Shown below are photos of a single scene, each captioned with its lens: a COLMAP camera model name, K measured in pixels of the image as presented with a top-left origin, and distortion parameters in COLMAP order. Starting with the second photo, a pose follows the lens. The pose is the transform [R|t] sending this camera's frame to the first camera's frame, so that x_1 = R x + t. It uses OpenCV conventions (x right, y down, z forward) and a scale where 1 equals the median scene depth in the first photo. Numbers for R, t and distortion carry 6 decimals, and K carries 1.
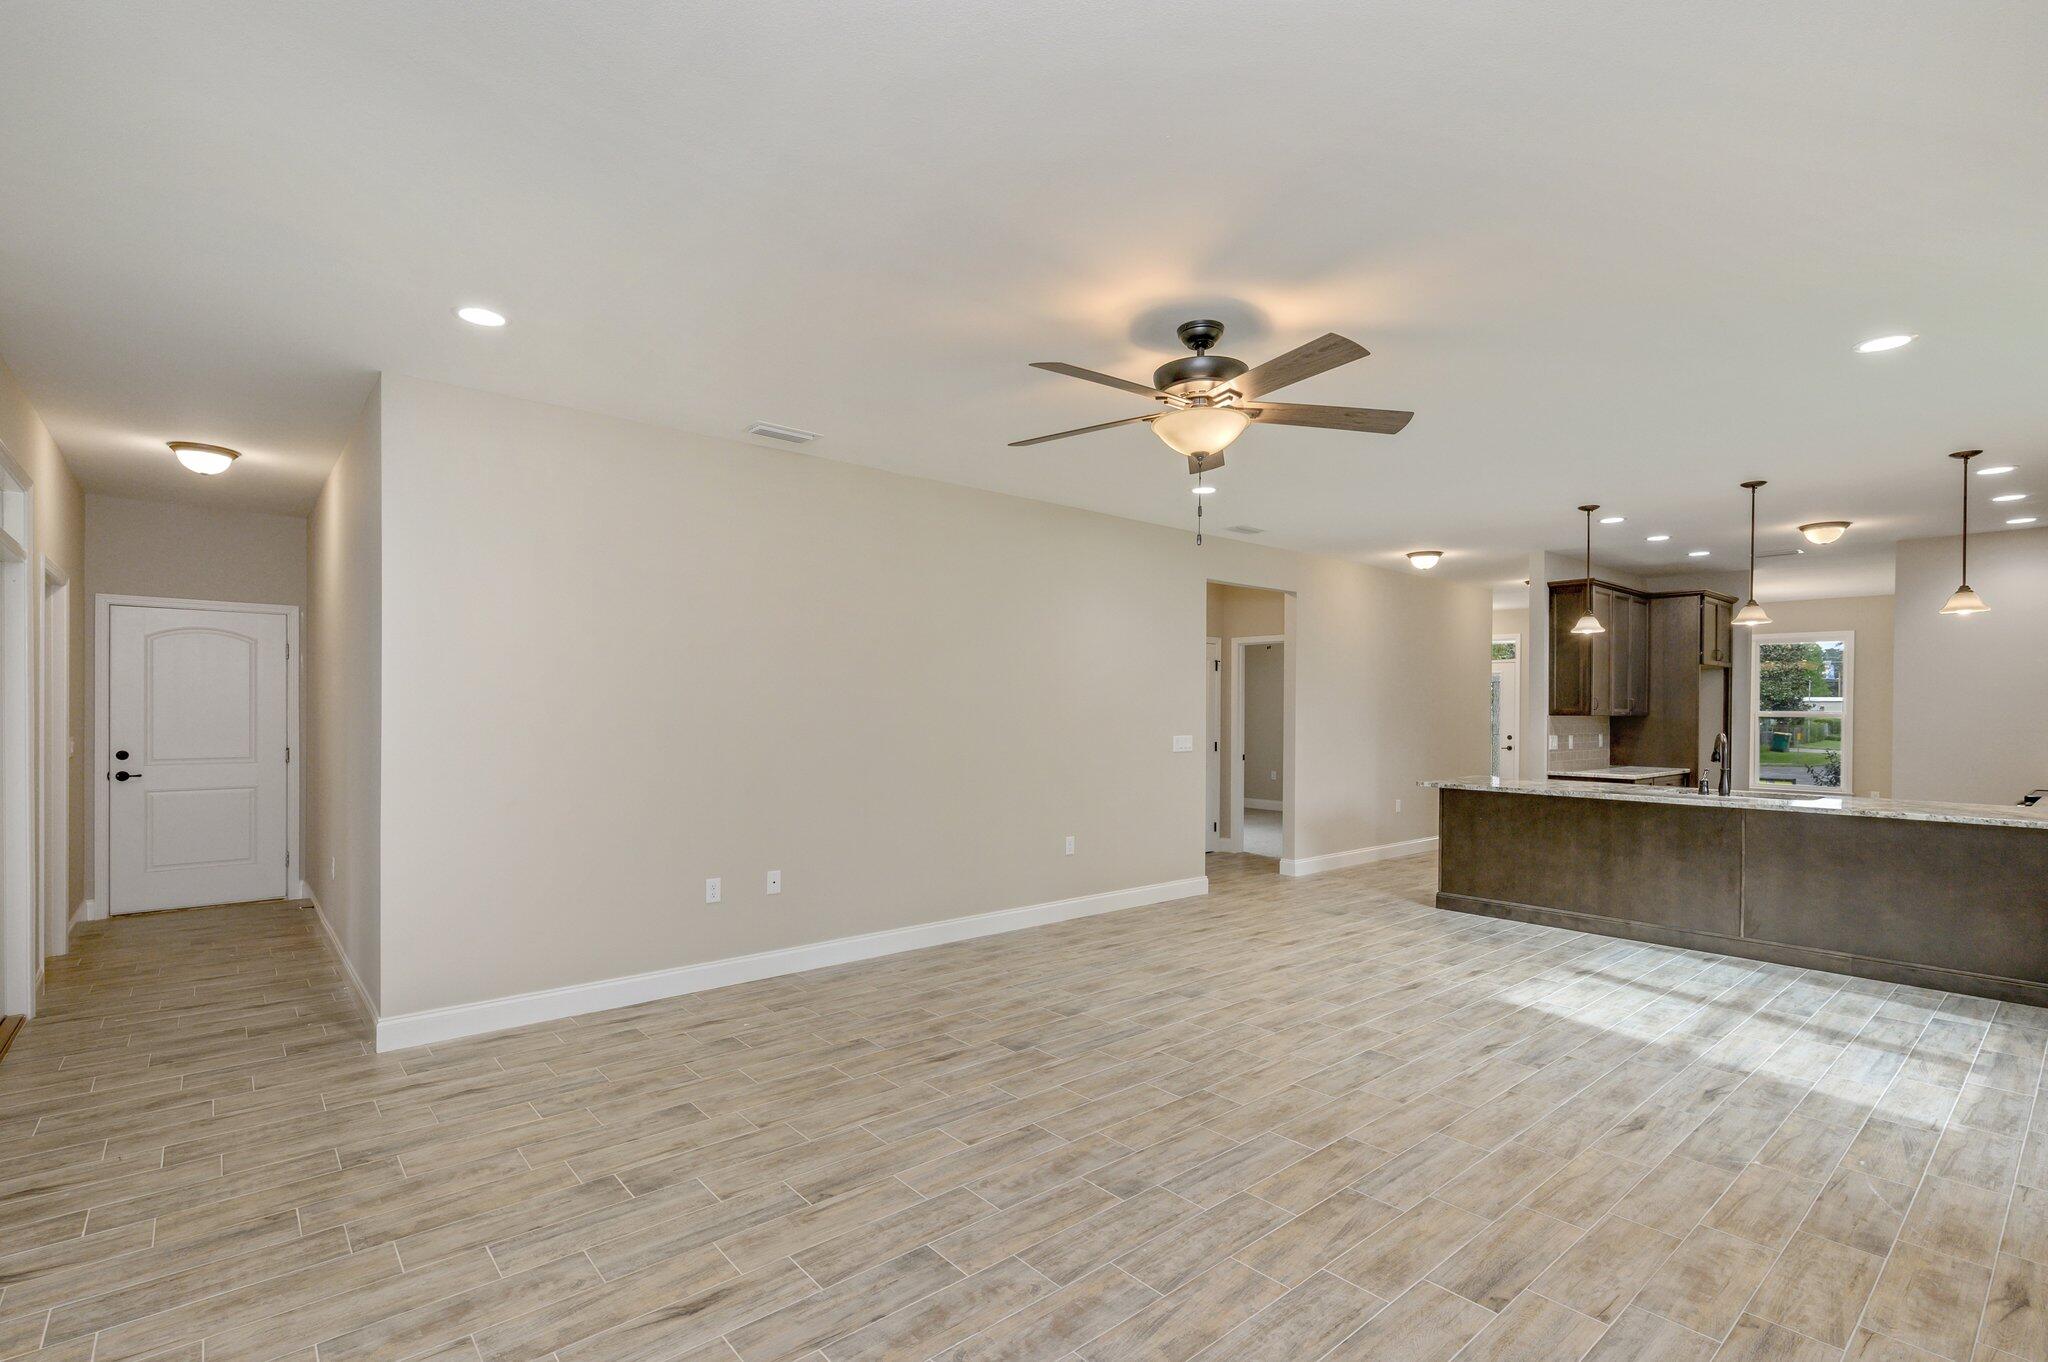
lens RADIAL K [[958.1, 0, 1026.0], [0, 958.1, 698.6], [0, 0, 1]] dist [0.001525, 0.000361]
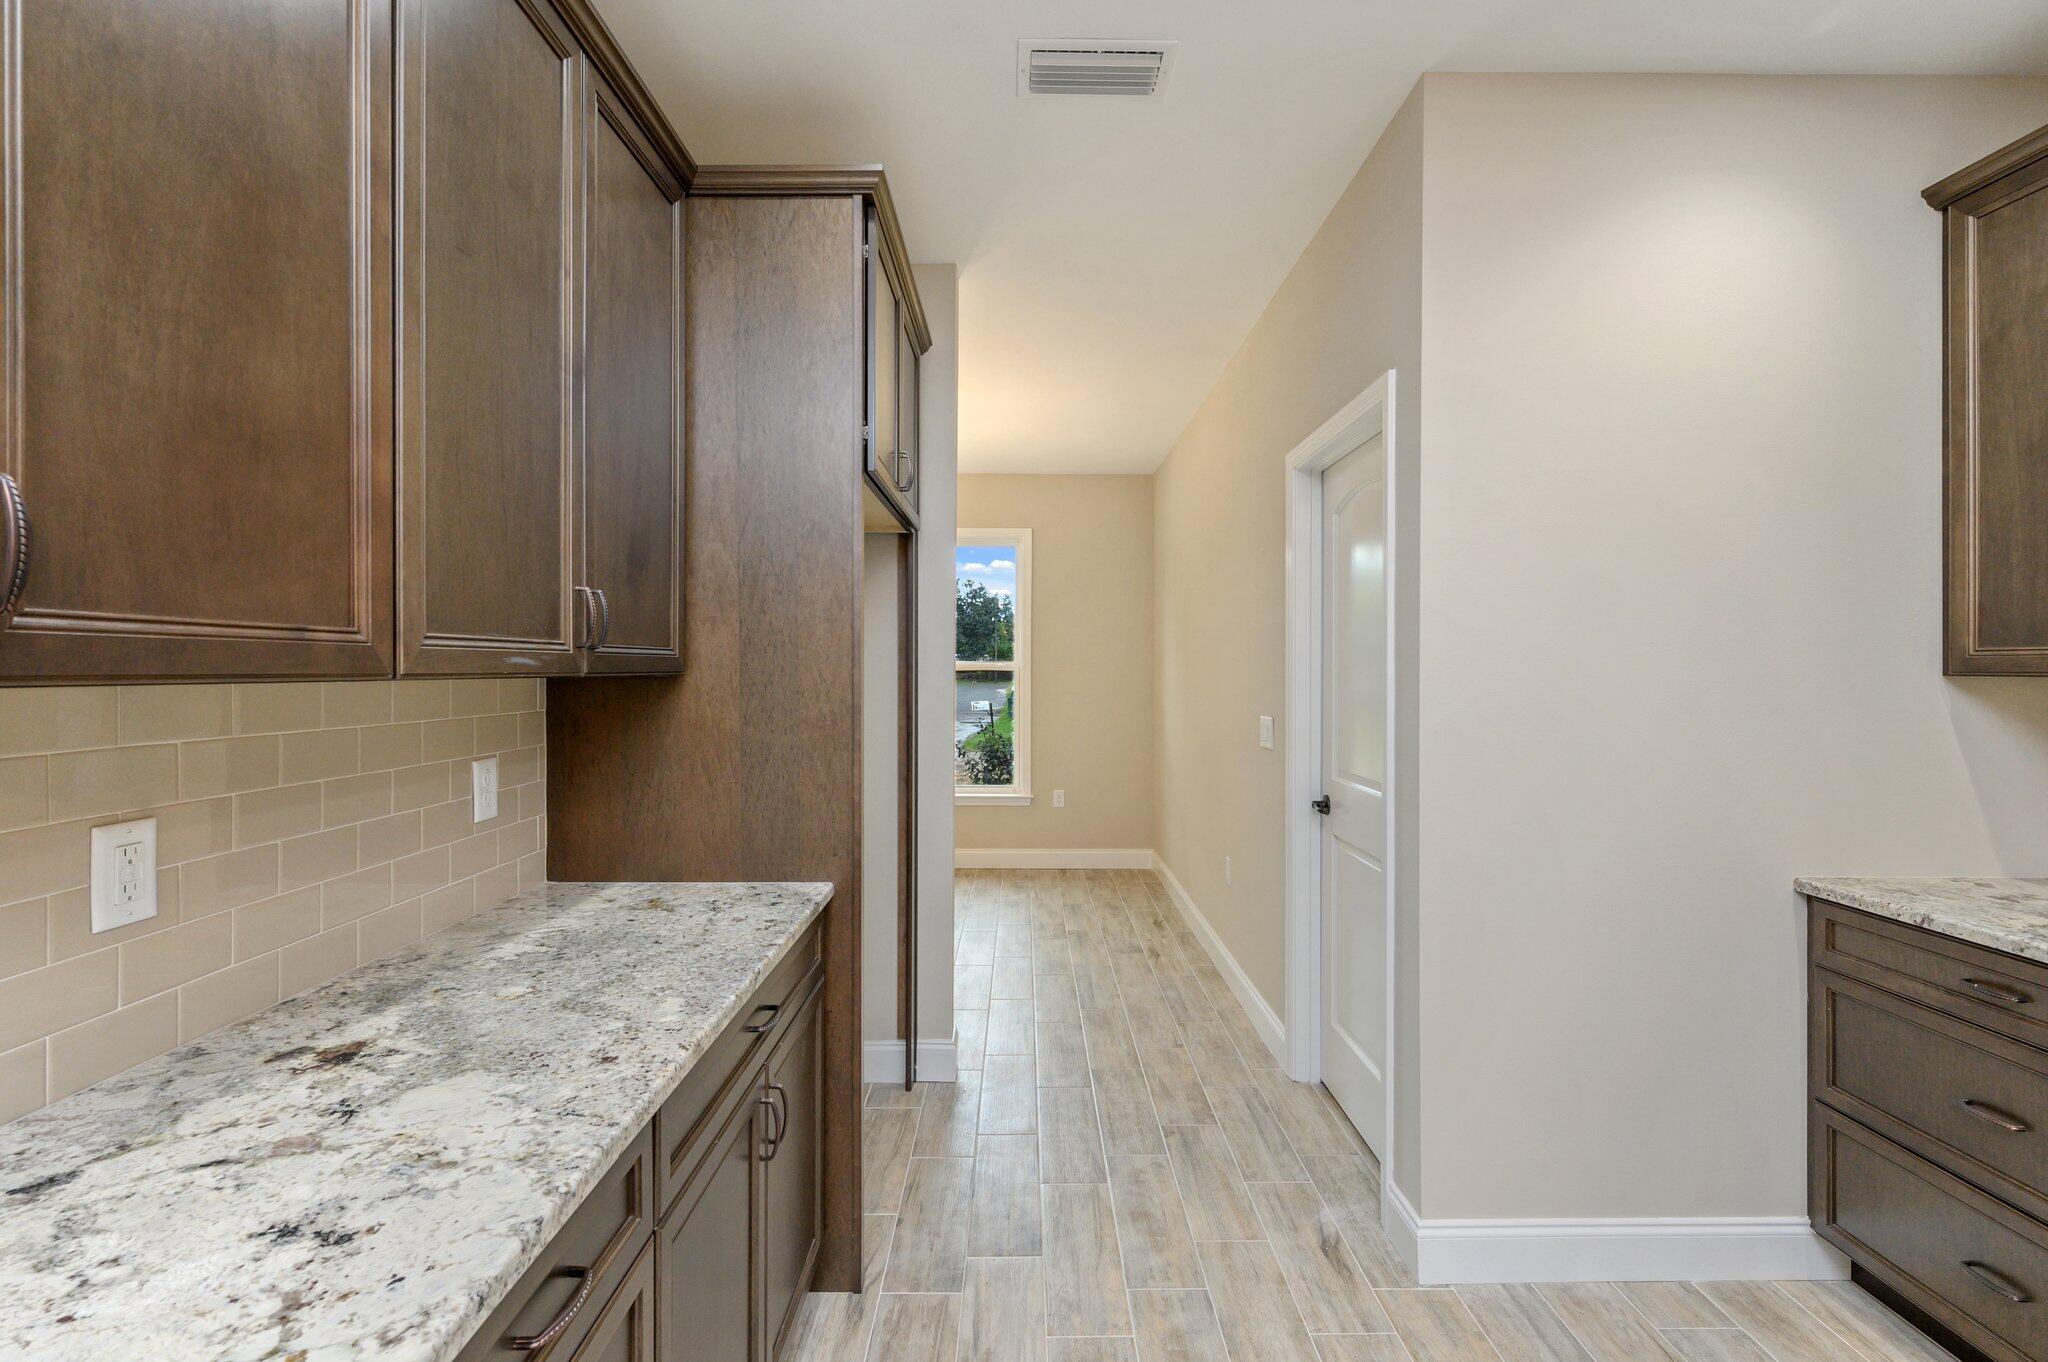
lens RADIAL K [[897.9, 0, 1025.8], [0, 897.9, 668.1], [0, 0, 1]] dist [0.000655, -0.000075]
pose [[0.646949, -0.007014, 0.762501, 1.281364], [-0.002570, 0.999932, 0.011379, 0.033629], [-0.762529, -0.009321, 0.646887, 1.899958]]
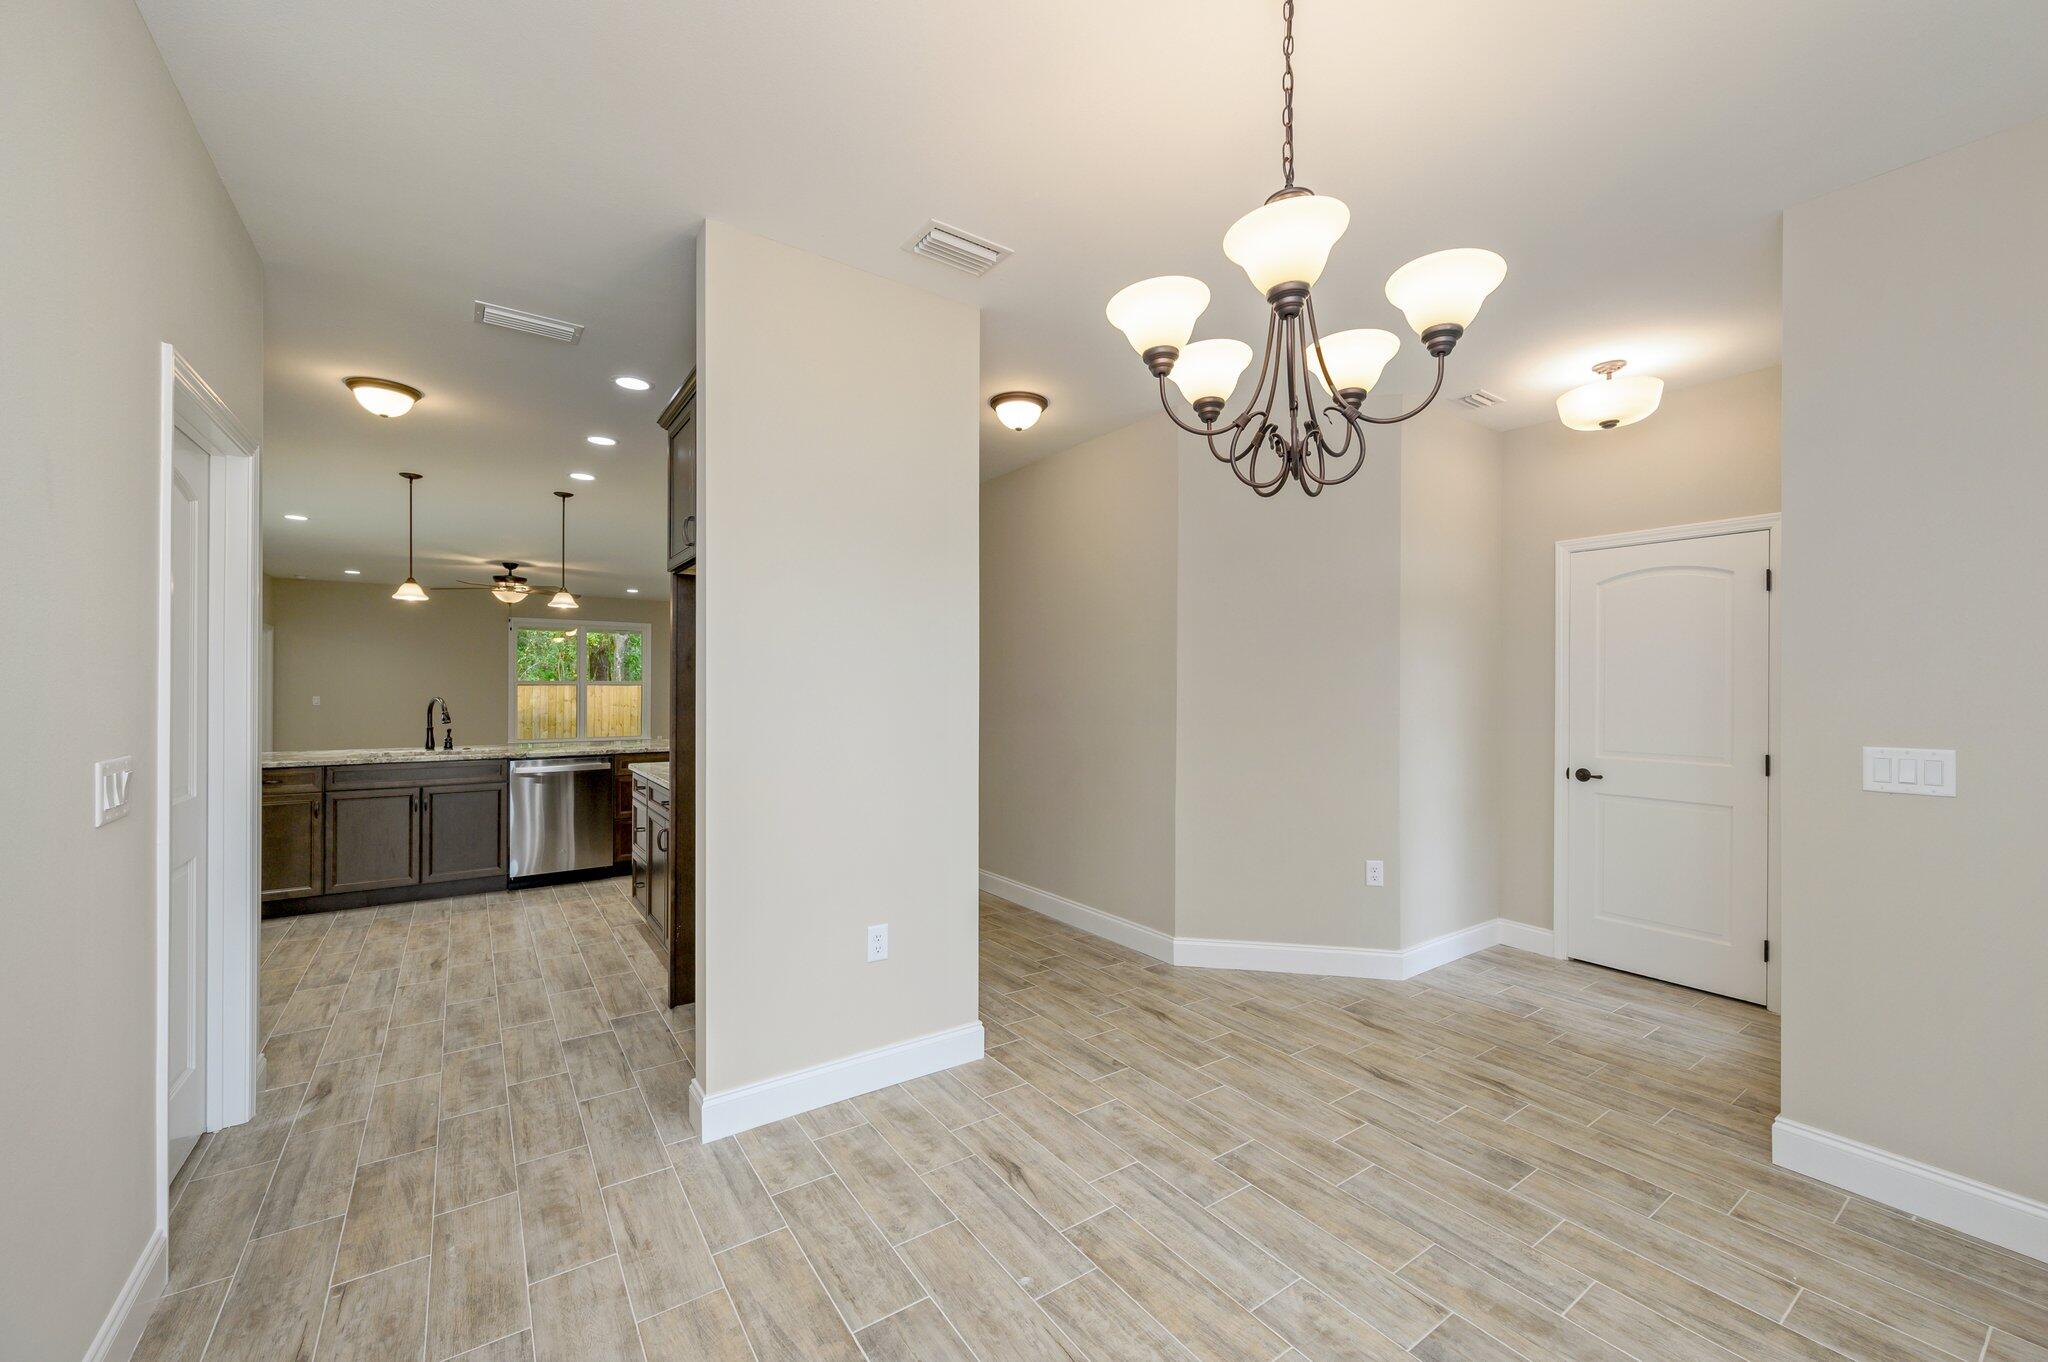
lens RADIAL K [[804.3, 0, 1028.2], [0, 804.3, 679.2], [0, 0, 1]] dist [0.001383, -0.000843]
pose [[-0.098615, -0.017511, -0.994972, 2.390087], [0.009746, 0.999780, -0.018561, 0.061426], [0.995078, -0.011528, -0.098422, 2.735760]]
